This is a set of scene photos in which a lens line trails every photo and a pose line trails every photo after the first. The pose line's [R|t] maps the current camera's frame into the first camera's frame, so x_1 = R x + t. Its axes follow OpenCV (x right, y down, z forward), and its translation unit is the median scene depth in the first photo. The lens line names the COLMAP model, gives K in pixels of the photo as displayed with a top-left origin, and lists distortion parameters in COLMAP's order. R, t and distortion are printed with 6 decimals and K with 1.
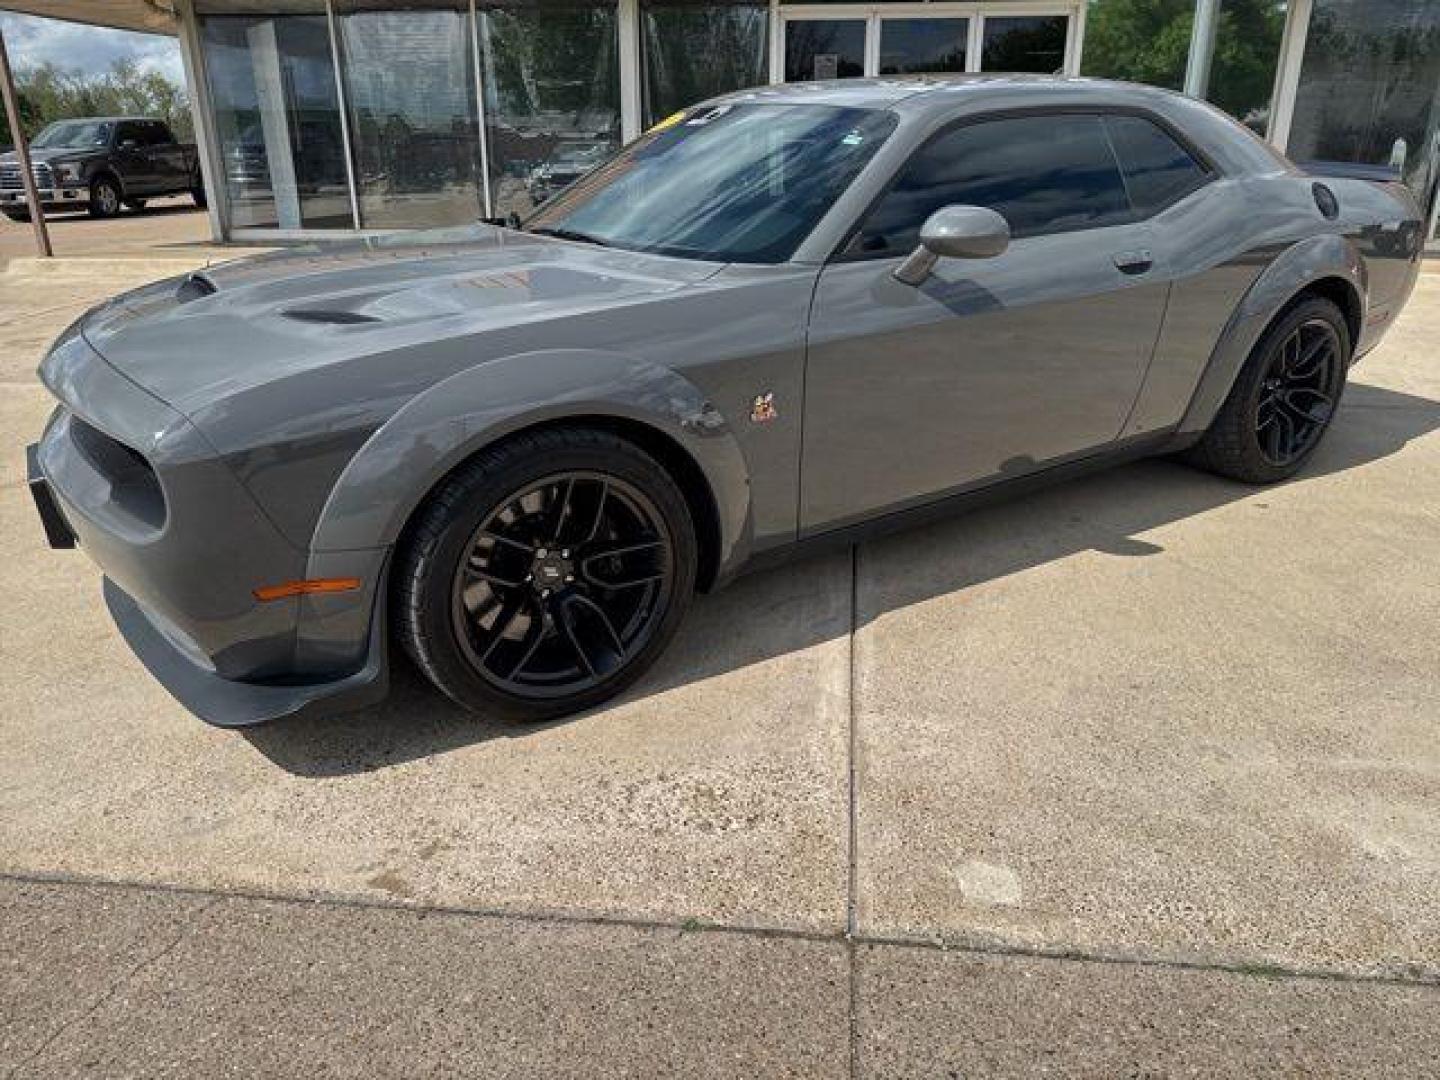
lens RADIAL K [[1034.9, 0, 736.7], [0, 1034.9, 540.6], [0, 0, 1]] dist [0.000728, -0.005732]
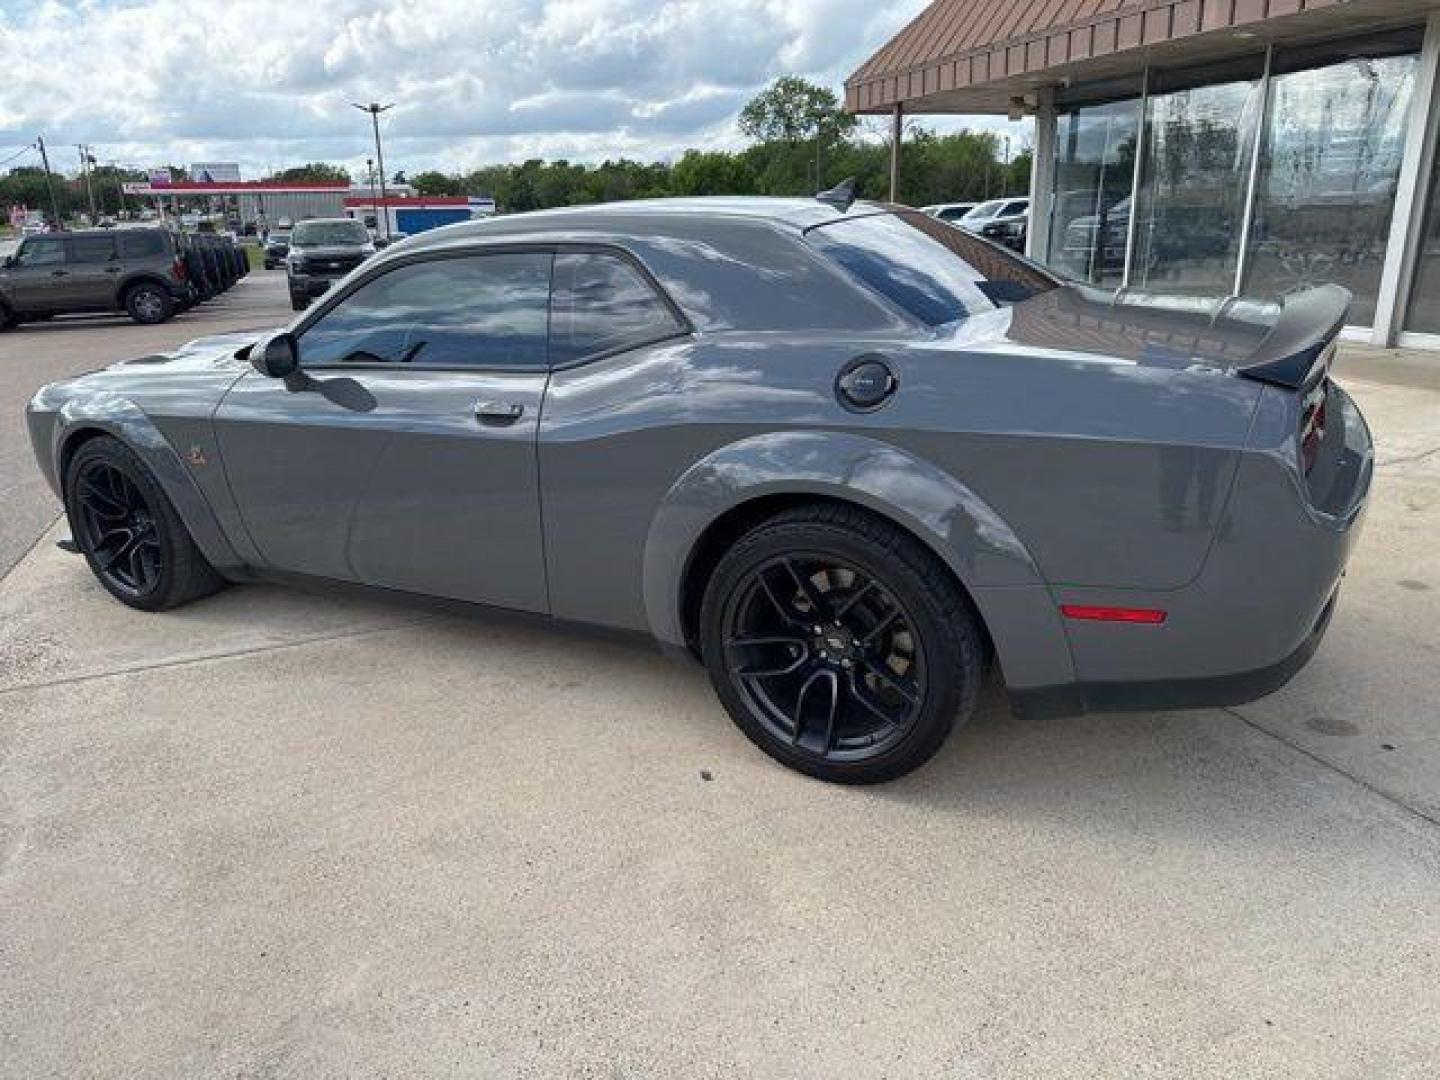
lens RADIAL K [[1027.5, 0, 702.7], [0, 1027.5, 545.6], [0, 0, 1]] dist [0.034425, -0.047500]
pose [[0.441407, 0.268287, -0.856261, 1.531306], [-0.301310, 0.943164, 0.140189, -0.405675], [0.845205, 0.196120, 0.497157, 0.867766]]
